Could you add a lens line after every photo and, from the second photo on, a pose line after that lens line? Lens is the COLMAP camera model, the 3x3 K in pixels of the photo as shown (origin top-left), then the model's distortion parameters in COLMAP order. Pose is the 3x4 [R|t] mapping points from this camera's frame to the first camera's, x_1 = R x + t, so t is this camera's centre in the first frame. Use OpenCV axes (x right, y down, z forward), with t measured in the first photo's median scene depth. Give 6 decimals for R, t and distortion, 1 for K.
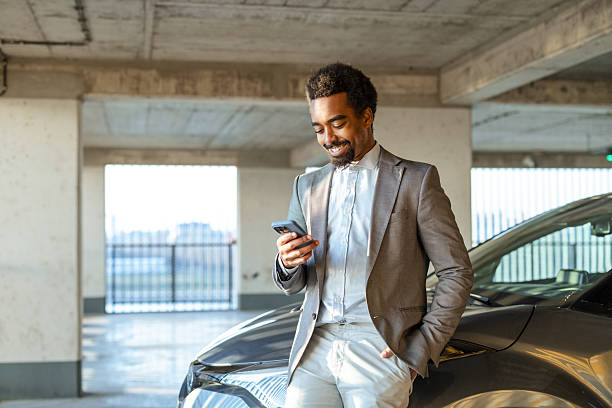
lens RADIAL K [[878.5, 0, 319.7], [0, 878.5, 203.8], [0, 0, 1]] dist [0.010327, -0.013807]
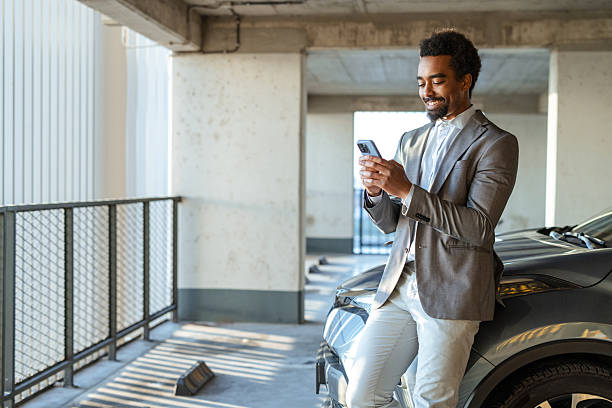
lens RADIAL K [[896.4, 0, 306.0], [0, 896.4, 204.0], [0, 0, 1]] dist [0.012999, -0.057955]
pose [[0.948231, 0.026199, -0.316500, 0.087944], [-0.006960, 0.998066, 0.061767, -0.000994], [0.317506, -0.056366, 0.946580, -0.058392]]
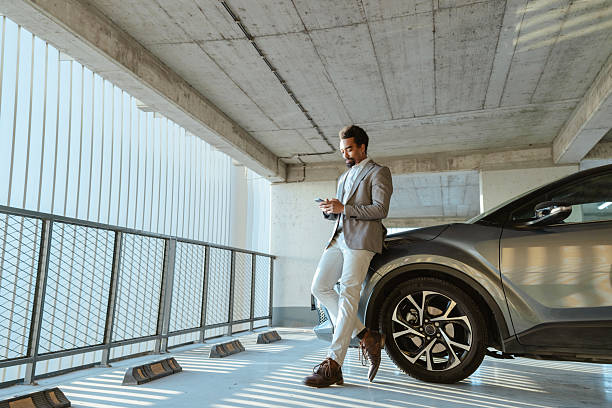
lens RADIAL K [[523.2, 0, 306.0], [0, 523.2, 204.0], [0, 0, 1]] dist [0.811591, -1.090850]
pose [[0.896889, -0.061643, -0.437939, 0.213072], [0.006768, 0.992036, -0.125776, 0.098116], [0.442204, 0.109843, 0.890163, -0.152153]]
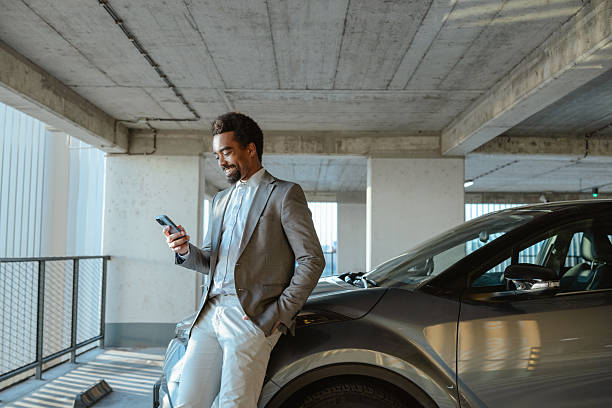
lens RADIAL K [[565.4, 0, 306.0], [0, 565.4, 204.0], [0, 0, 1]] dist [0.170751, -0.436760]
pose [[0.979182, 0.001418, -0.202978, 0.122069], [-0.010666, 0.998954, -0.044474, 0.011027], [0.202703, 0.045713, 0.978173, 0.044770]]
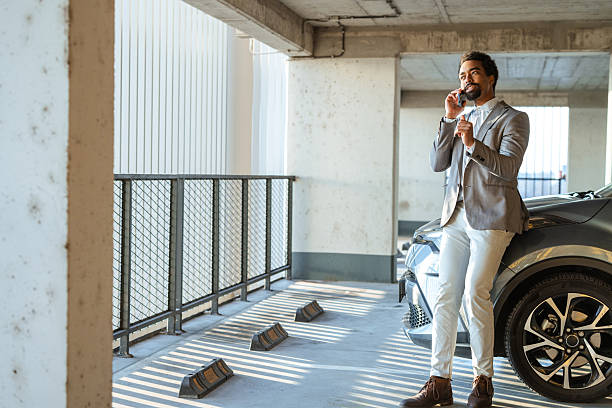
lens RADIAL K [[896.4, 0, 306.0], [0, 896.4, 204.0], [0, 0, 1]] dist [0.012999, -0.057955]
pose [[0.907489, 0.037525, -0.418397, 0.172112], [-0.009704, 0.997609, 0.068426, 0.008997], [0.419964, -0.058036, 0.905683, -0.278014]]
